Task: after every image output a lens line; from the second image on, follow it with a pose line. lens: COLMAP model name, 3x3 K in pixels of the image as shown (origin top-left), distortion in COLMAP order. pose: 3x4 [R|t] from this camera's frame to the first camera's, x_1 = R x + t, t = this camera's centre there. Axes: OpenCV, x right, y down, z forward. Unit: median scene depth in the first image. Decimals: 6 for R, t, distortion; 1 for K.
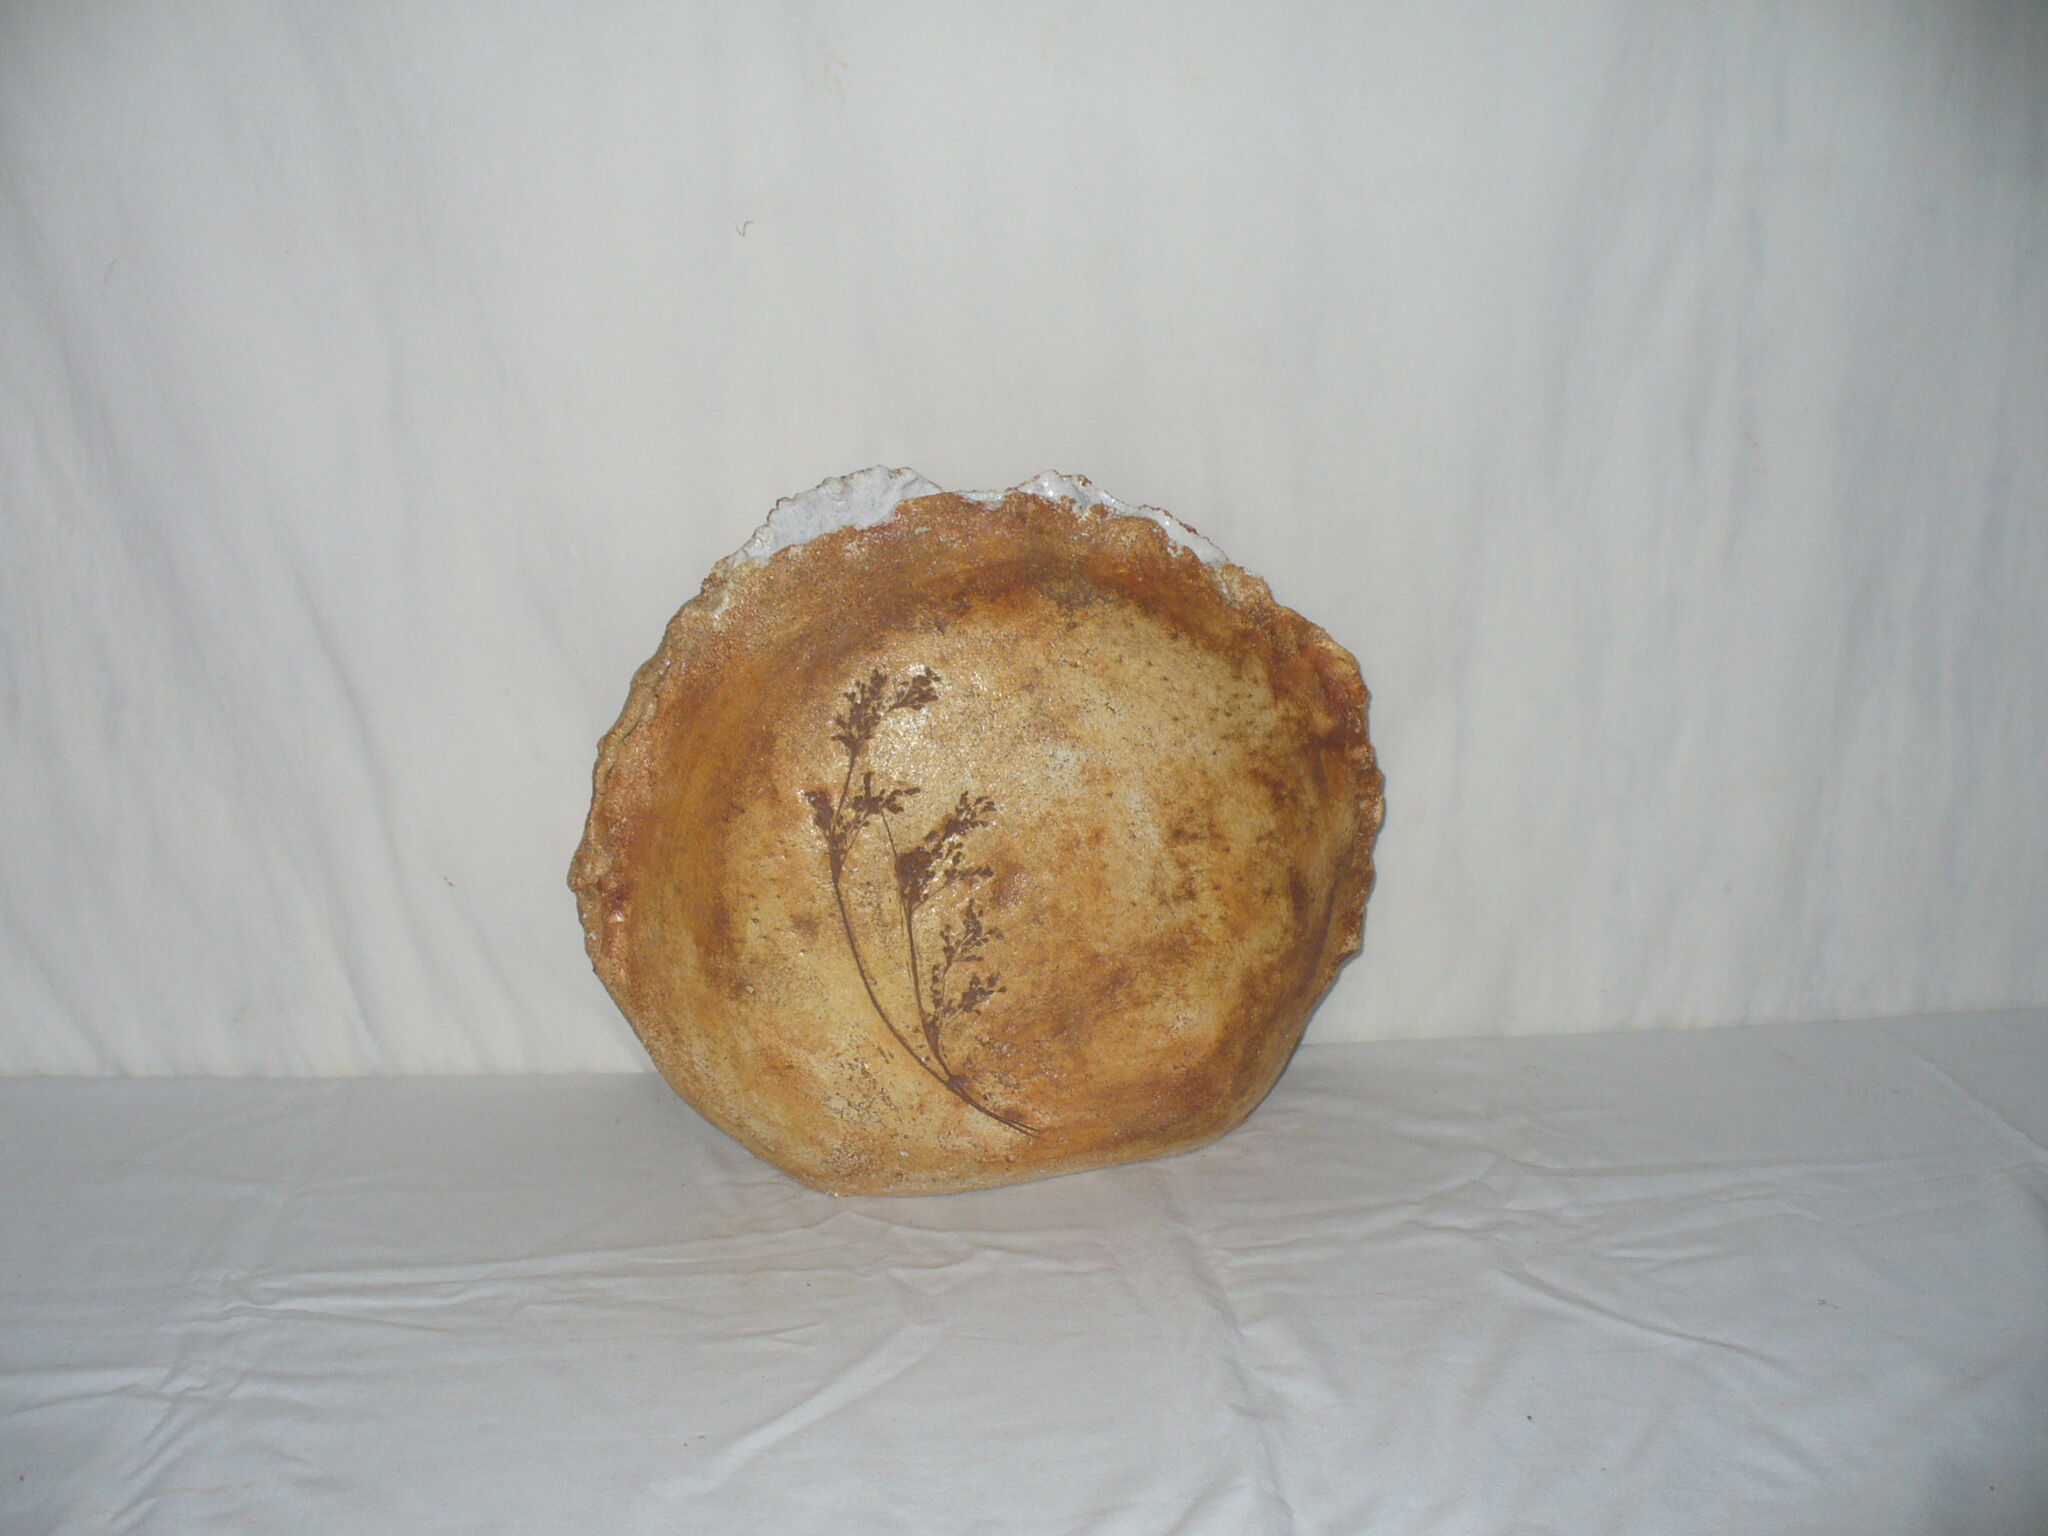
lens RADIAL K [[2331.1, 0, 1024.0], [0, 2331.1, 768.0], [0, 0, 1]] dist [-0.278335, 0.383460]
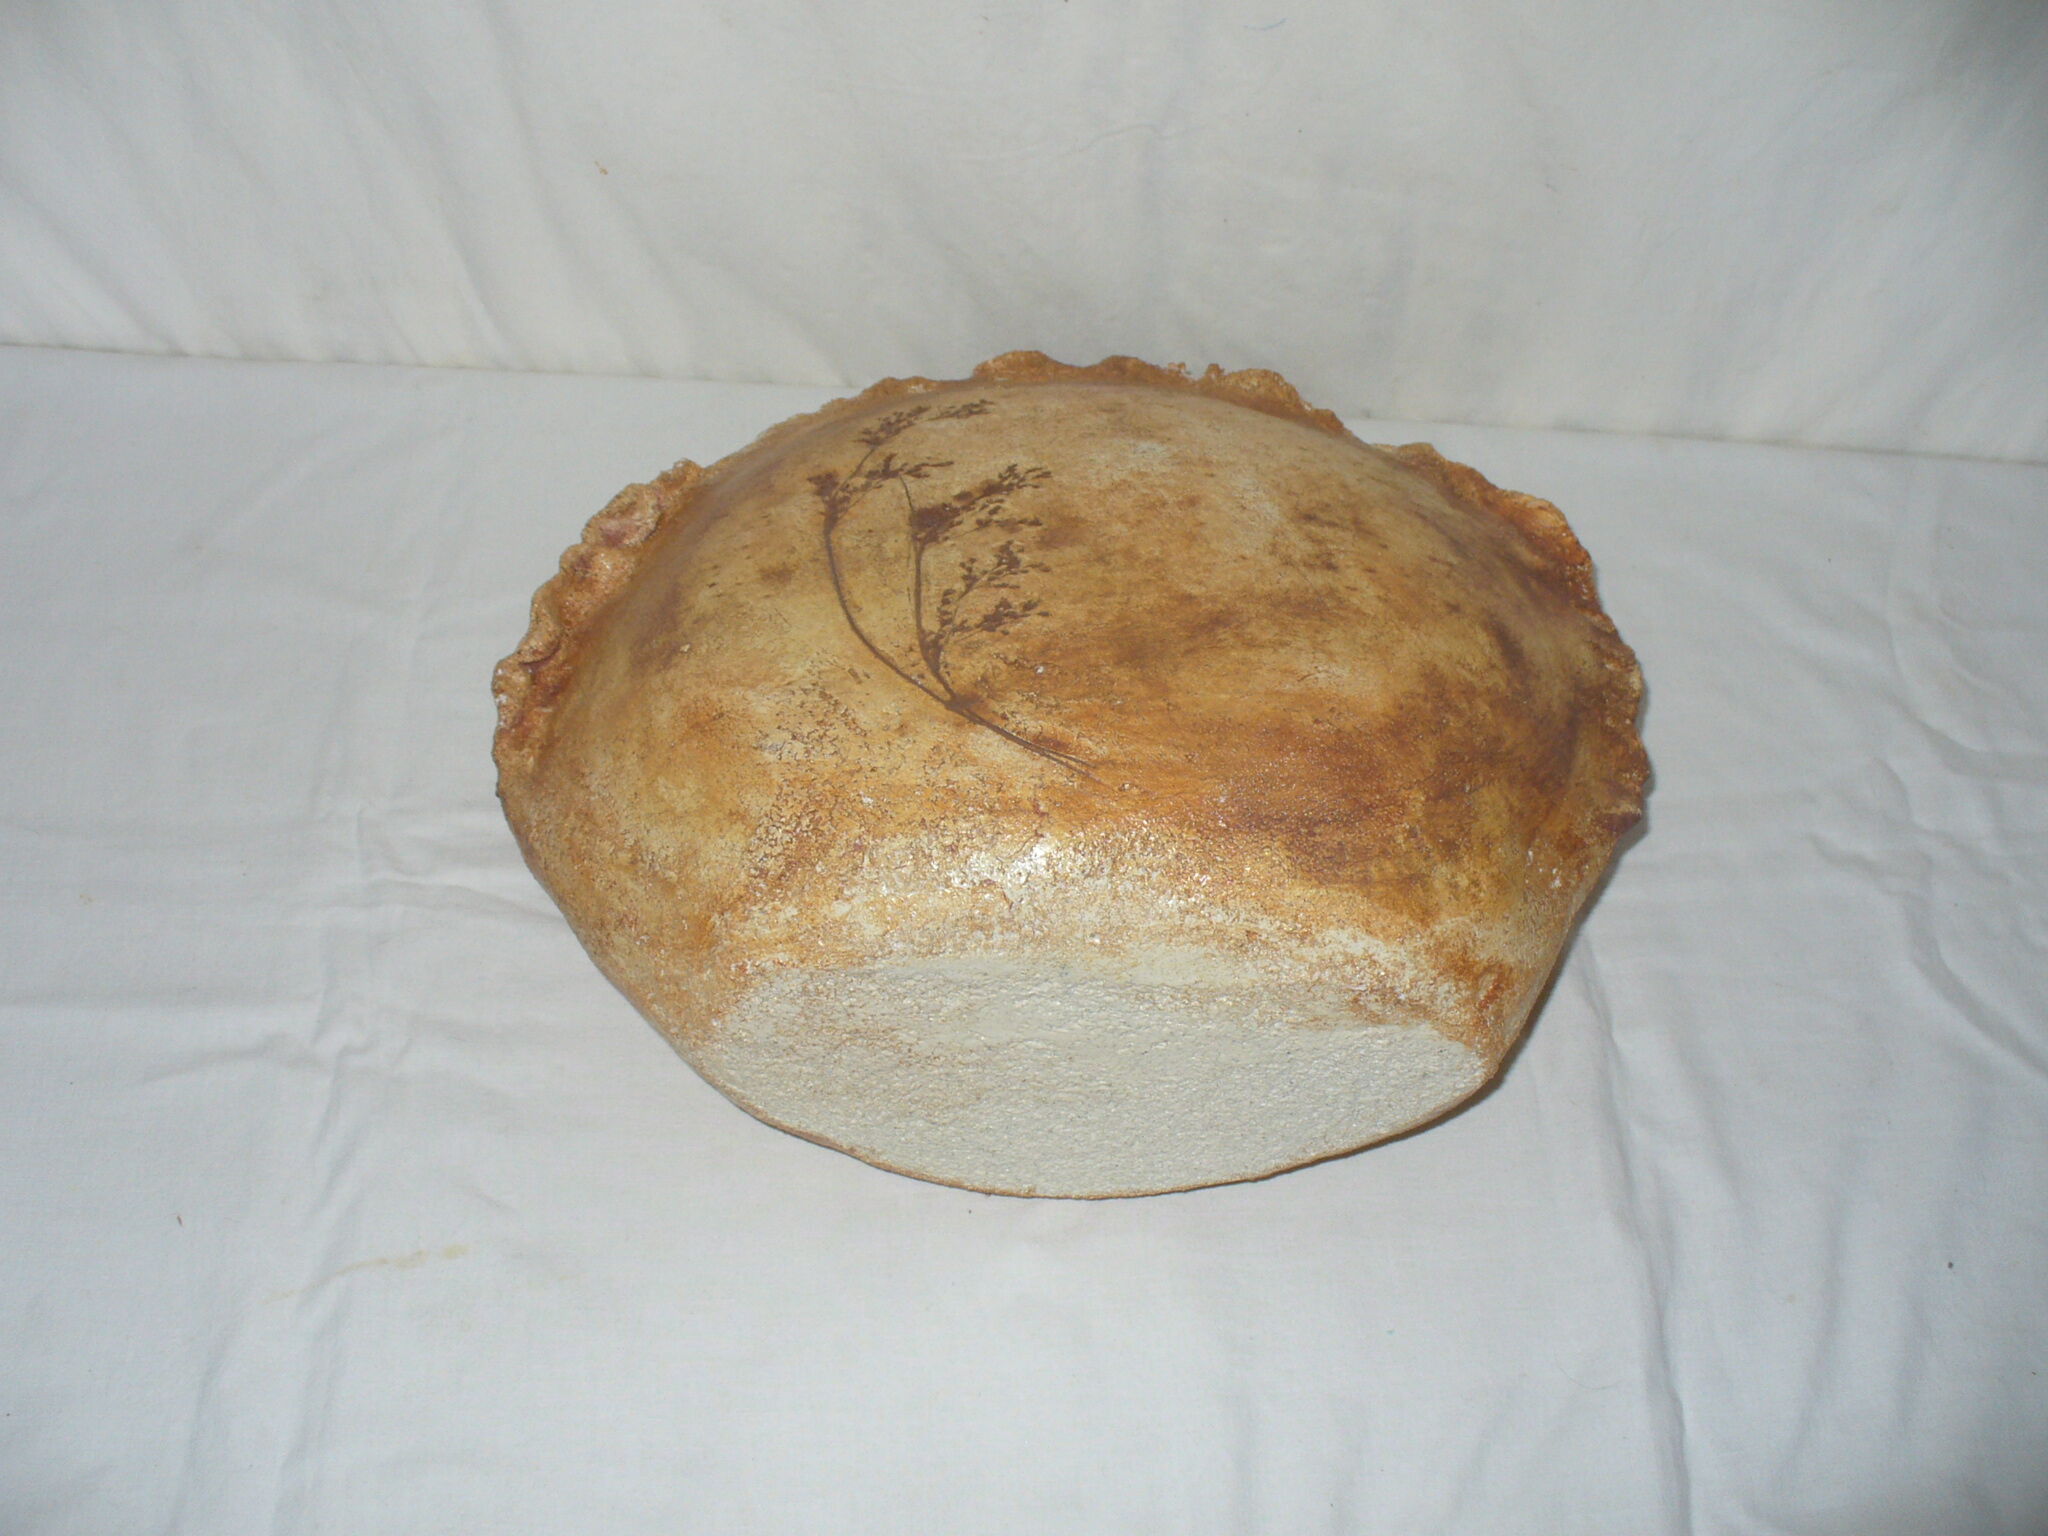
lens RADIAL K [[2331.1, 0, 1024.0], [0, 2331.1, 768.0], [0, 0, 1]] dist [-0.278335, 0.383460]
pose [[0.978772, -0.102521, -0.177469, 0.100642], [-0.100348, 0.515297, -0.851117, 0.695559], [0.178707, 0.850858, 0.494070, 0.707216]]
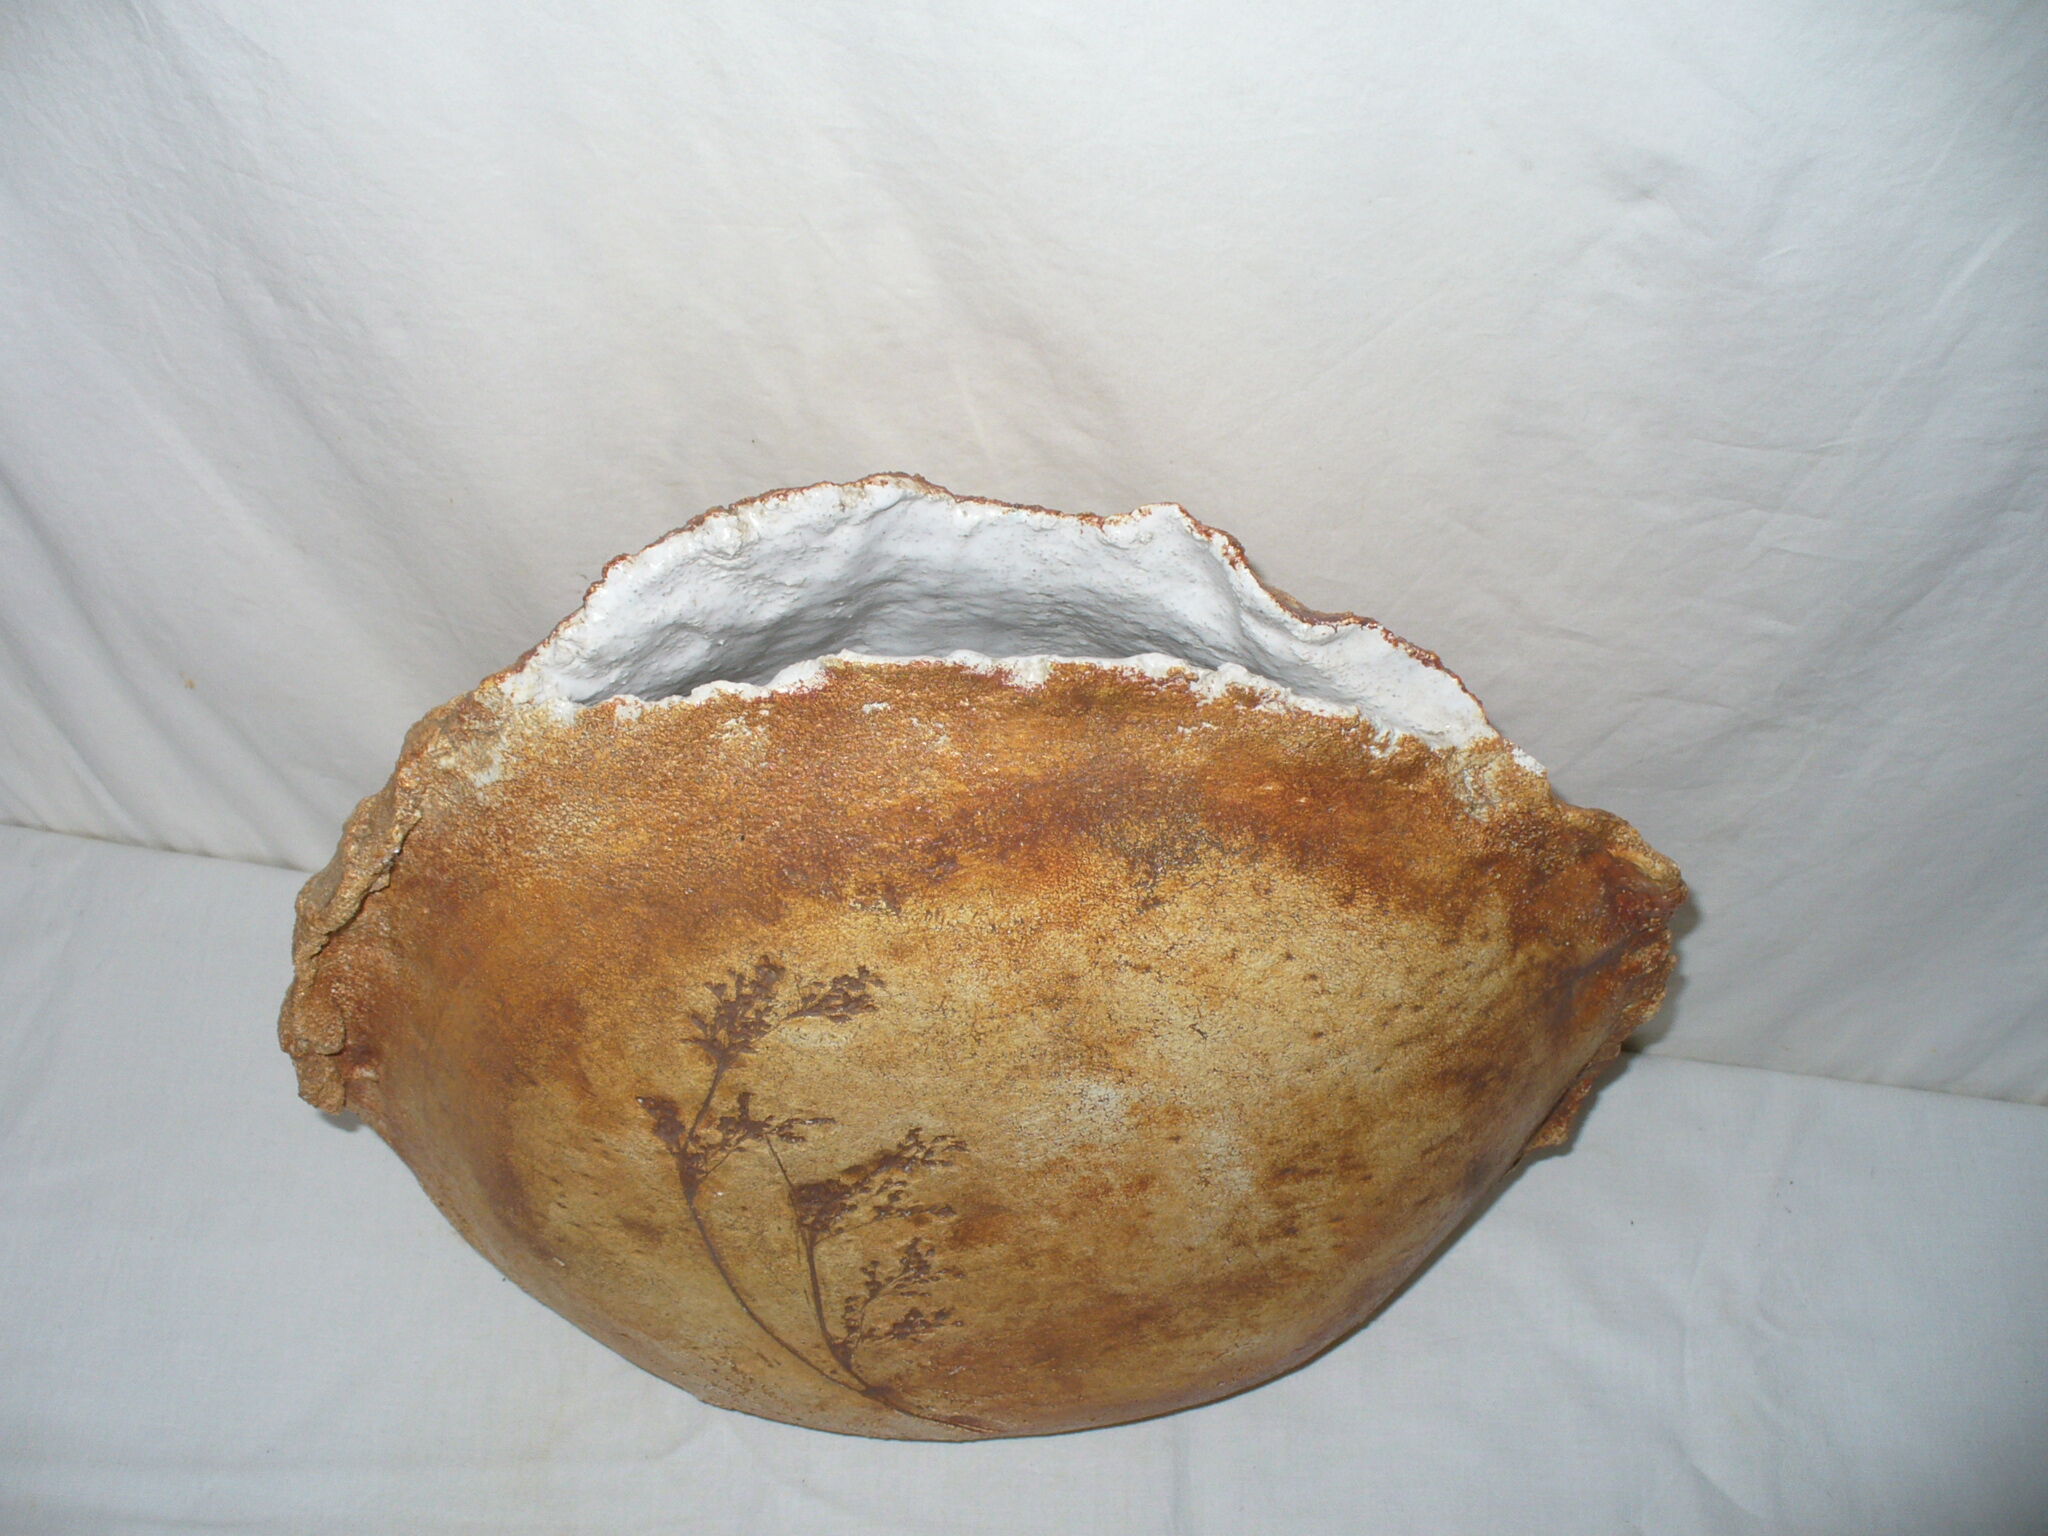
lens RADIAL K [[2331.1, 0, 1024.0], [0, 2331.1, 768.0], [0, 0, 1]] dist [-0.278335, 0.383460]
pose [[0.987335, 0.155456, -0.031656, 0.004580], [-0.105136, 0.790586, 0.603258, -0.396180], [0.118807, -0.592290, 0.796917, 0.603630]]
